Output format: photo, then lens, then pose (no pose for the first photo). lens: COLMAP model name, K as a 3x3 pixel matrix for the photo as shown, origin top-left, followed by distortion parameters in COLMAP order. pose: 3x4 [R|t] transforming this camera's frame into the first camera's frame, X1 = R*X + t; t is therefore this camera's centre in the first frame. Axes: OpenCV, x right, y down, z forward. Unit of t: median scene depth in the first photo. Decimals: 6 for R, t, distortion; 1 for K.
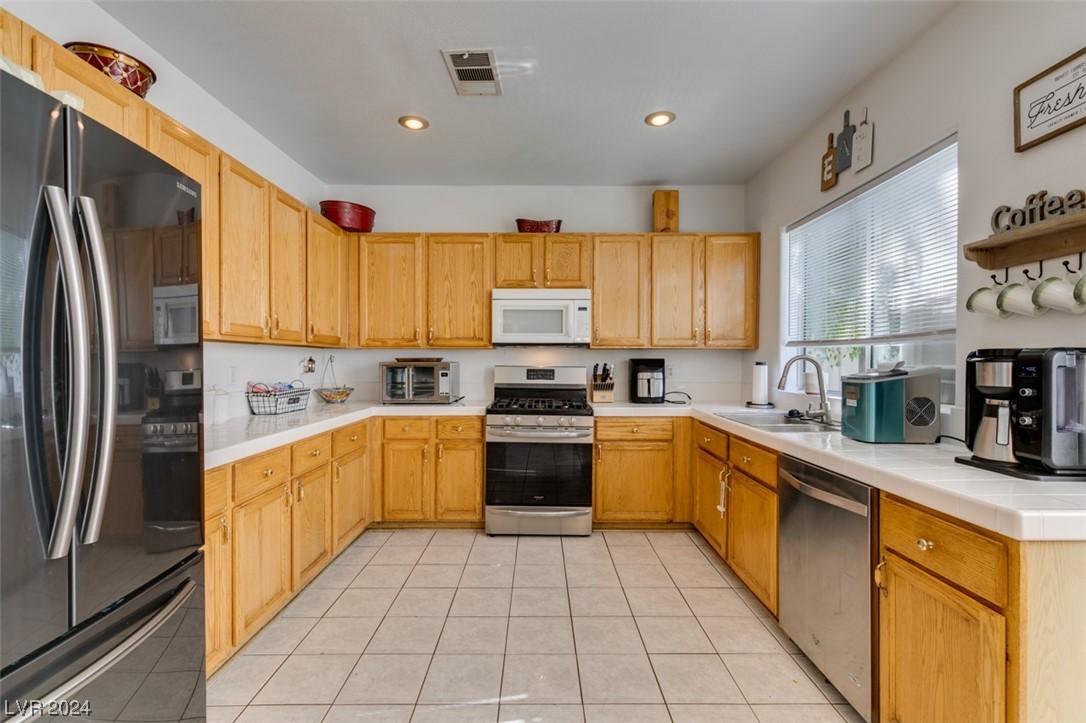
lens RADIAL K [[491.2, 0, 545.7], [0, 491.2, 364.2], [0, 0, 1]] dist [-0.000636, -0.001221]
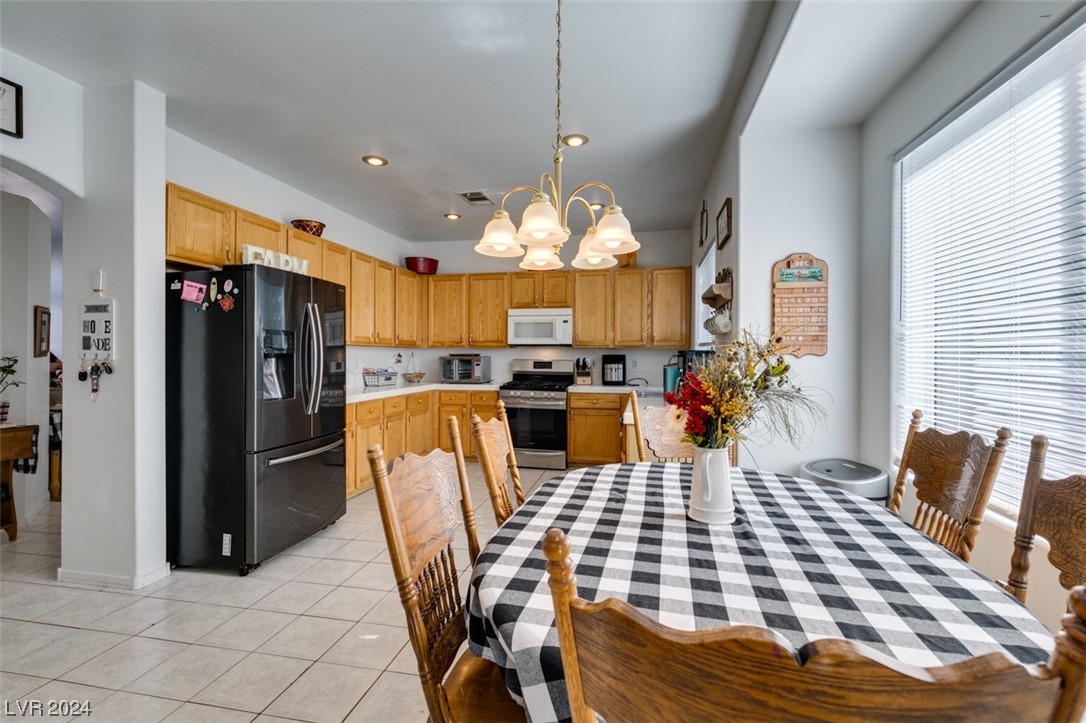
lens RADIAL K [[491.2, 0, 540.4], [0, 491.2, 356.4], [0, 0, 1]] dist [-0.000636, -0.001221]
pose [[0.978704, 0.002555, -0.205261, 0.308573], [-0.003955, 0.999972, -0.006409, 0.004113], [0.205239, 0.007085, 0.978686, -0.488915]]
